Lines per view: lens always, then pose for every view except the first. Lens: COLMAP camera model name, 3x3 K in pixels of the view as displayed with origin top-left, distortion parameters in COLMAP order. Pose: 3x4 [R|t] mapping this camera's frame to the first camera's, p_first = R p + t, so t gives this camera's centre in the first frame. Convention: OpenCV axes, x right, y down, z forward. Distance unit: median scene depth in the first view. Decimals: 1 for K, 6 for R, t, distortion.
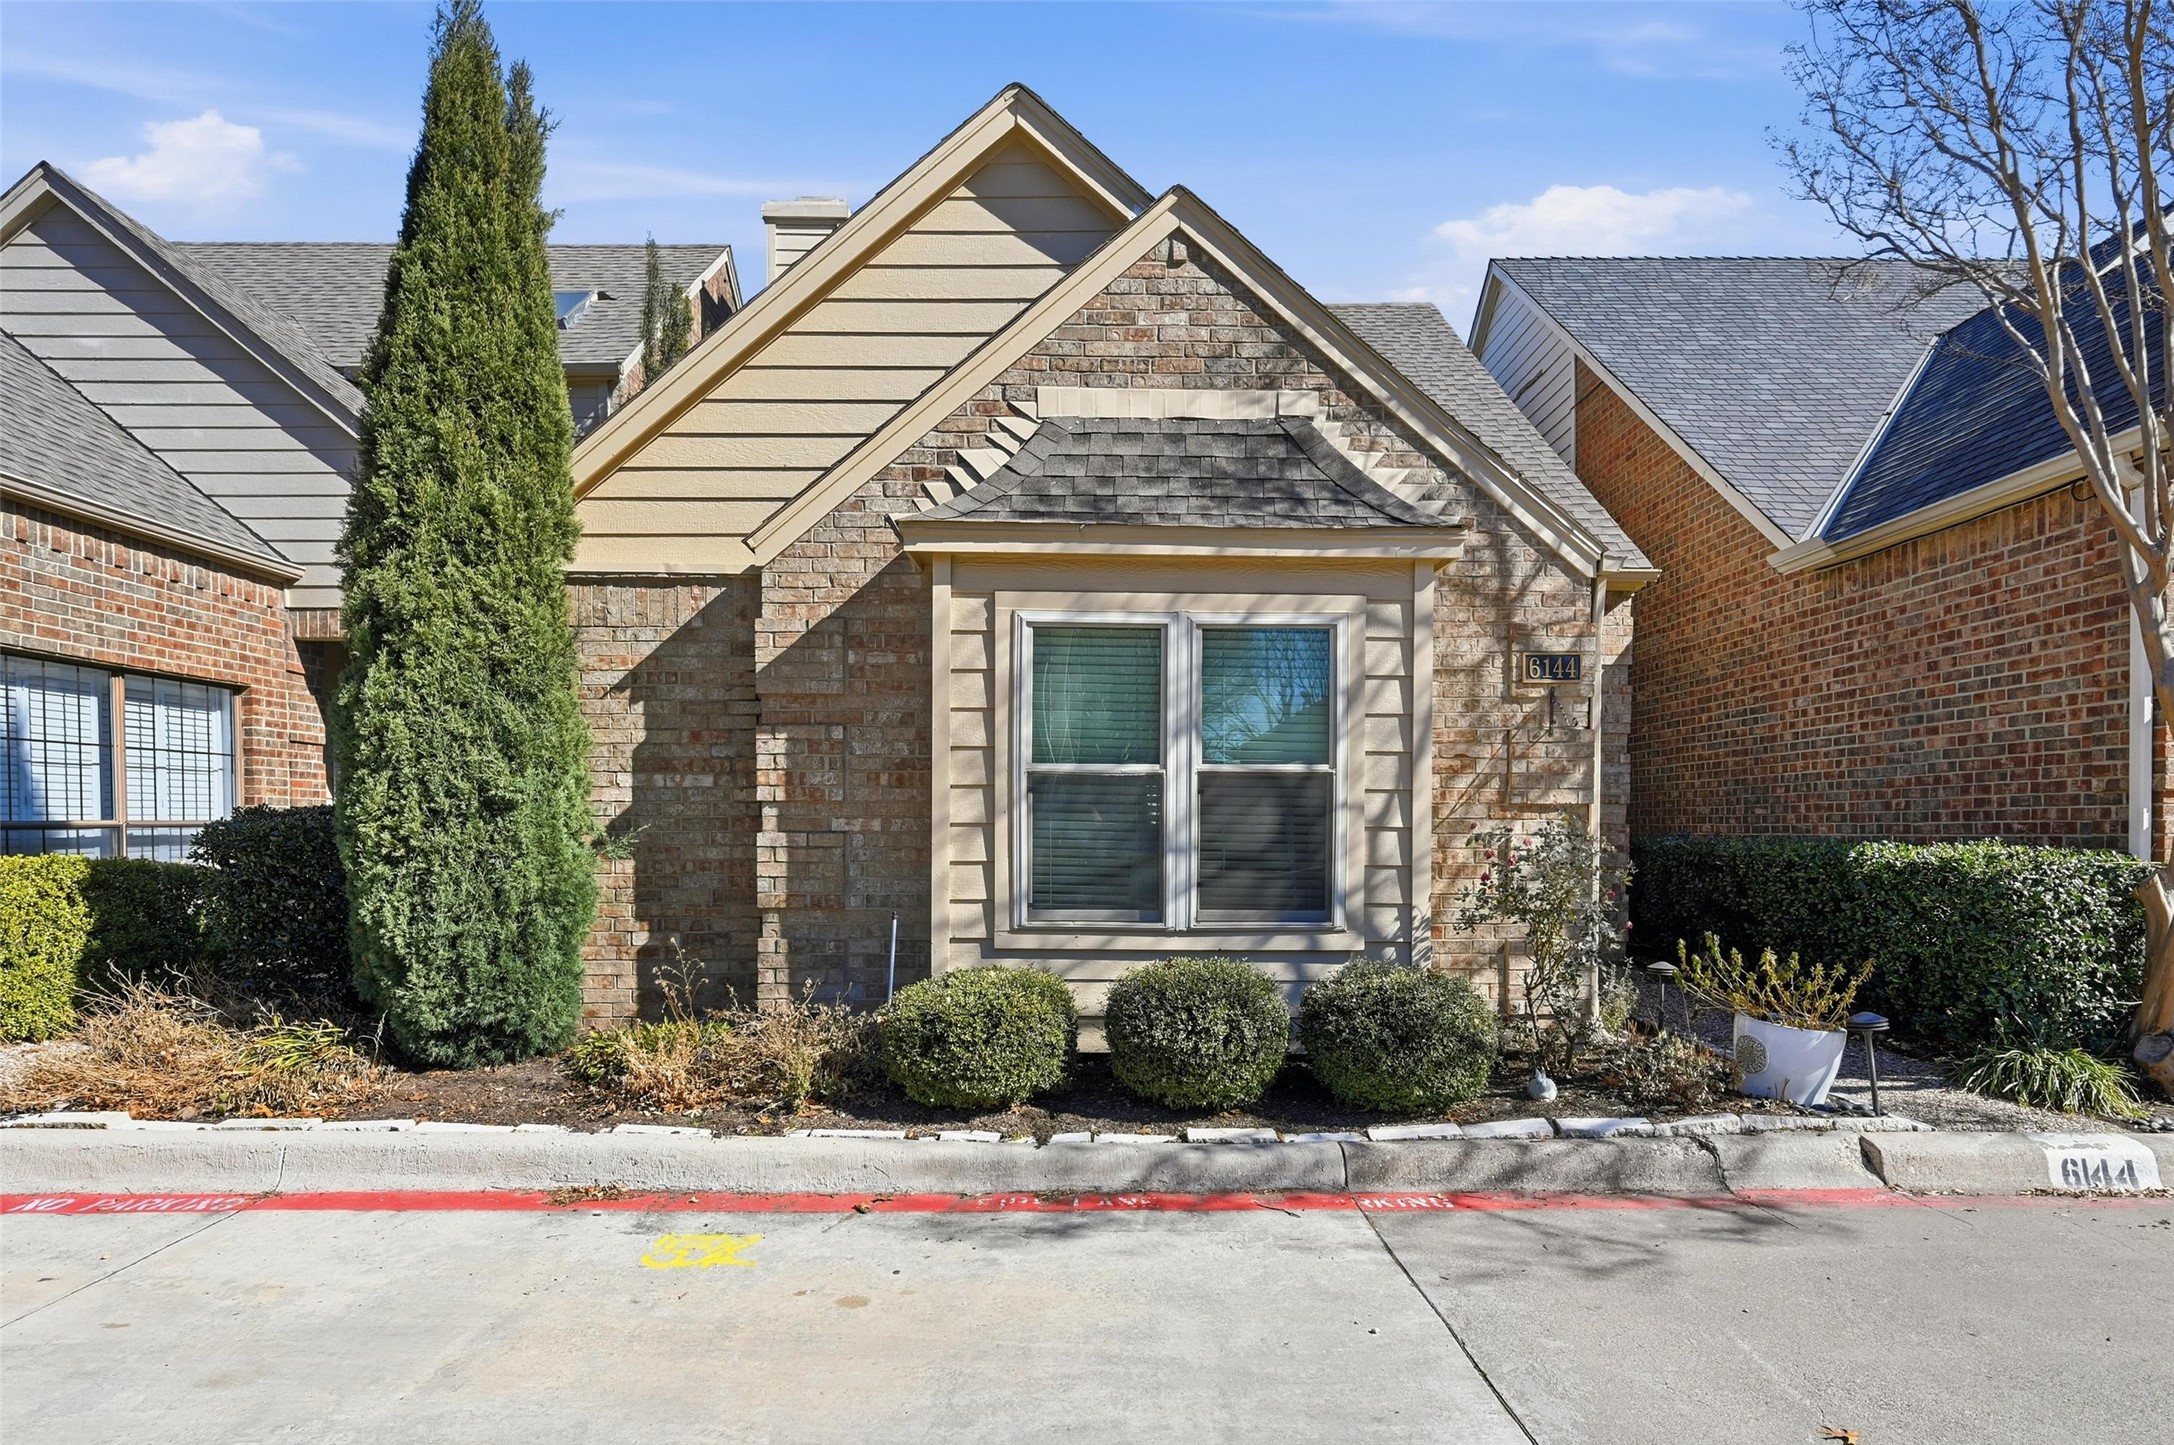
lens RADIAL K [[1115.0, 0, 1088.3], [0, 1115.0, 796.1], [0, 0, 1]] dist [-0.000865, -0.000170]
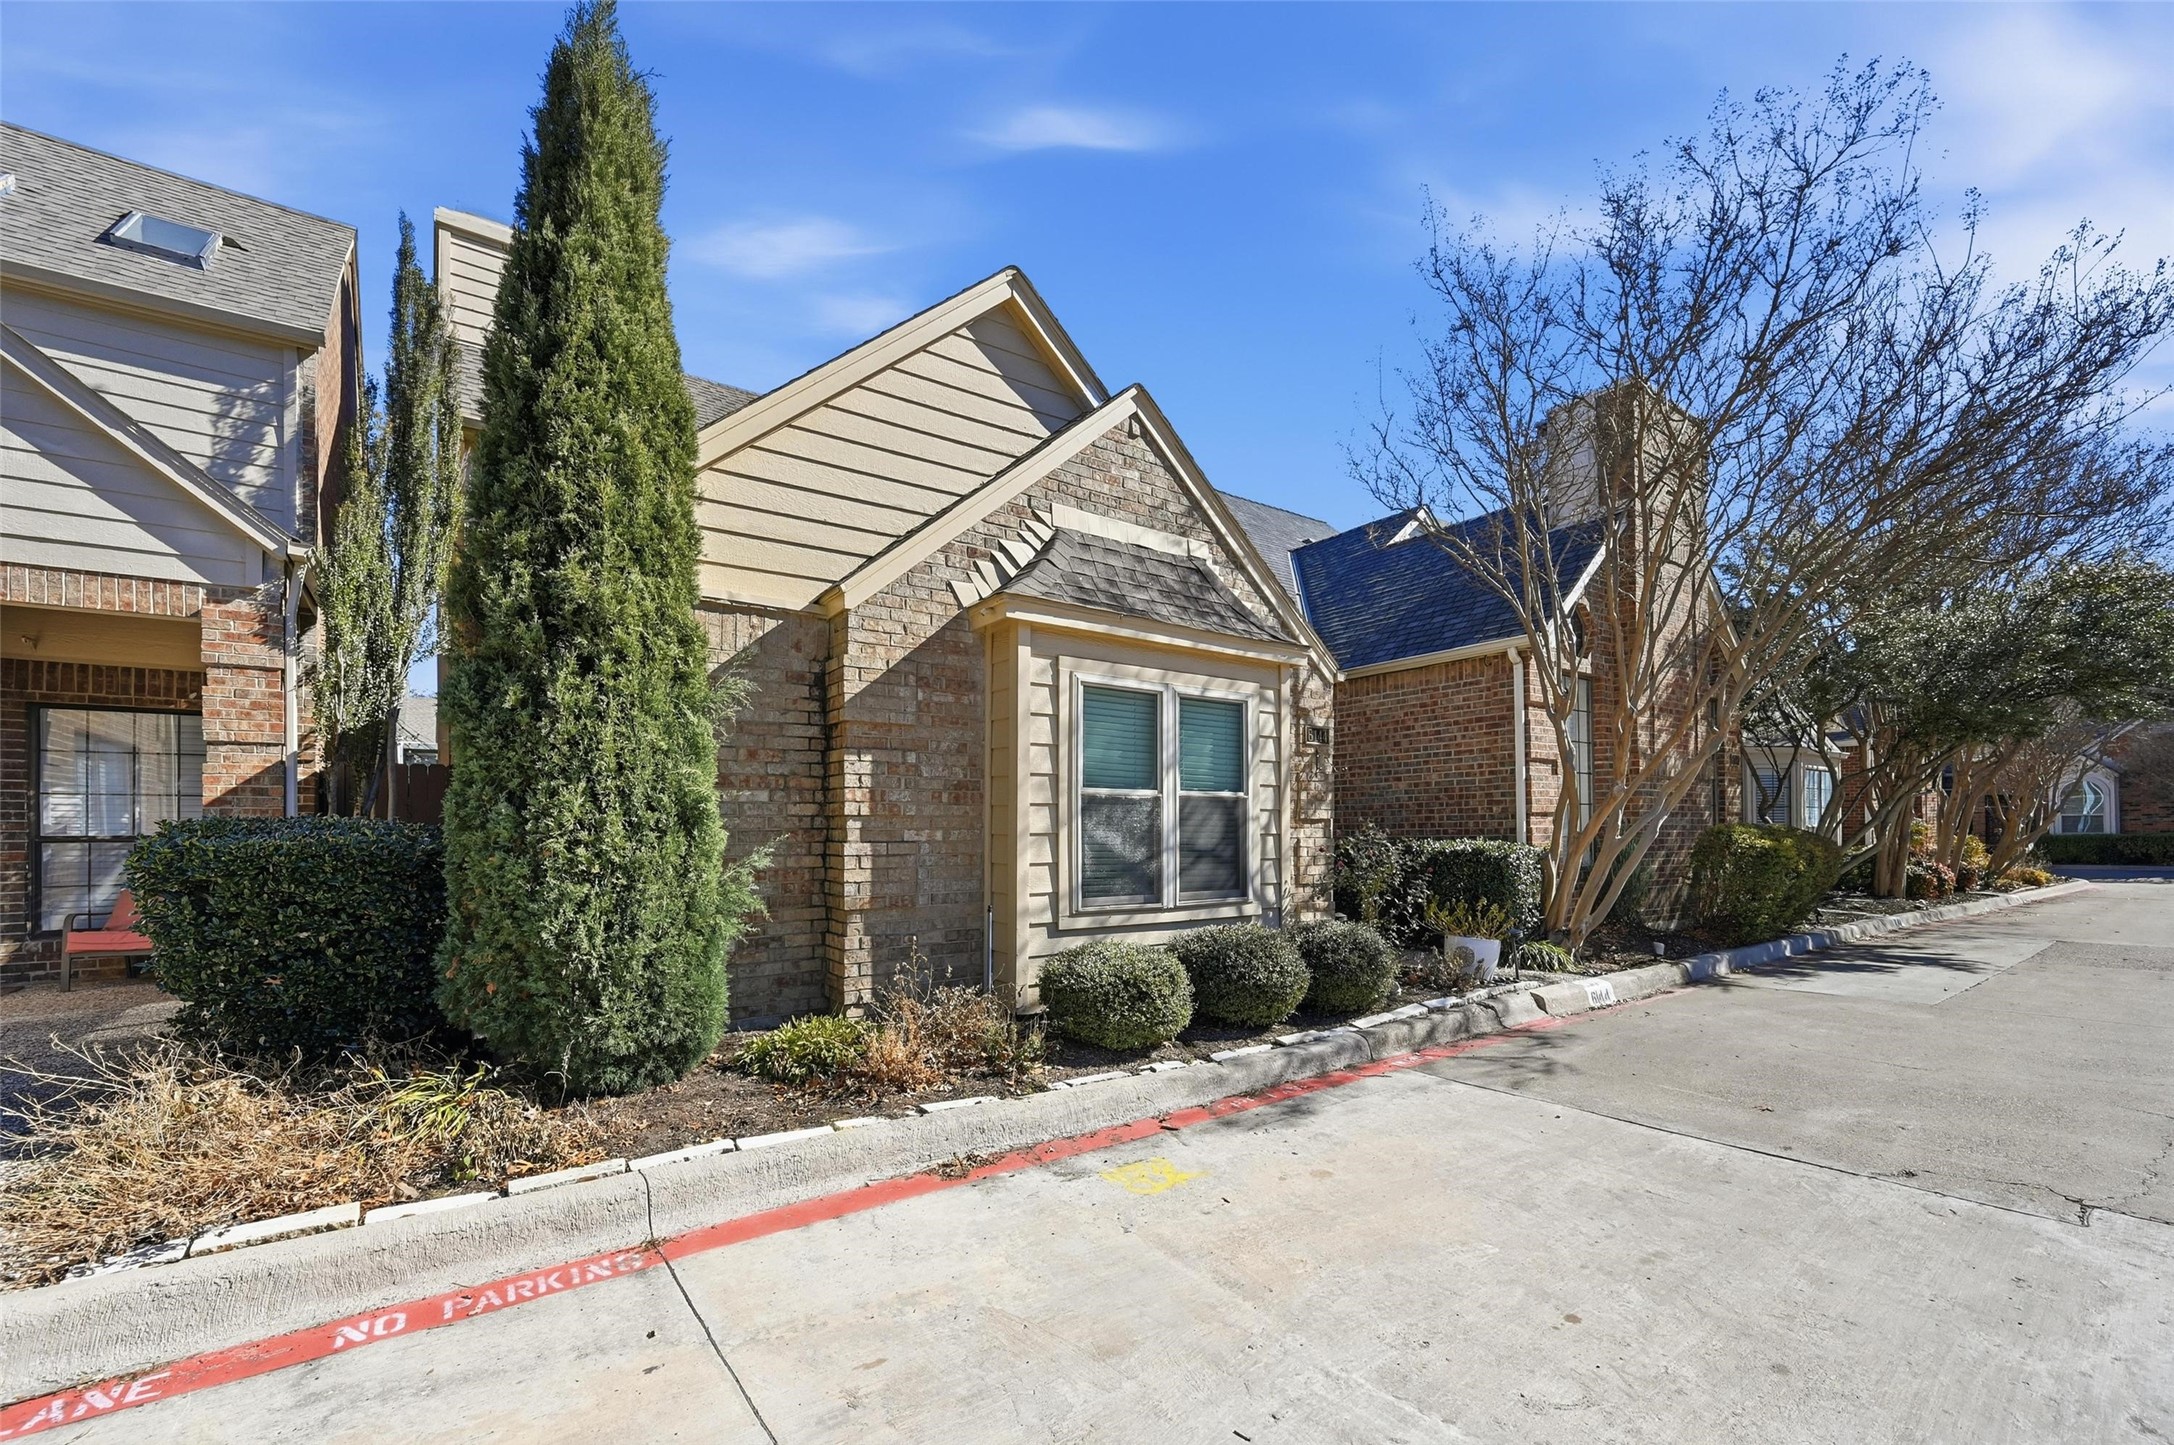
lens RADIAL K [[863.0, 0, 1099.8], [0, 863.0, 782.6], [0, 0, 1]] dist [-0.001529, -0.000307]
pose [[0.826403, 0.025022, 0.562523, -0.576868], [-0.006386, 0.999364, -0.035072, 0.000493], [-0.563043, 0.025391, 0.826038, 0.133121]]
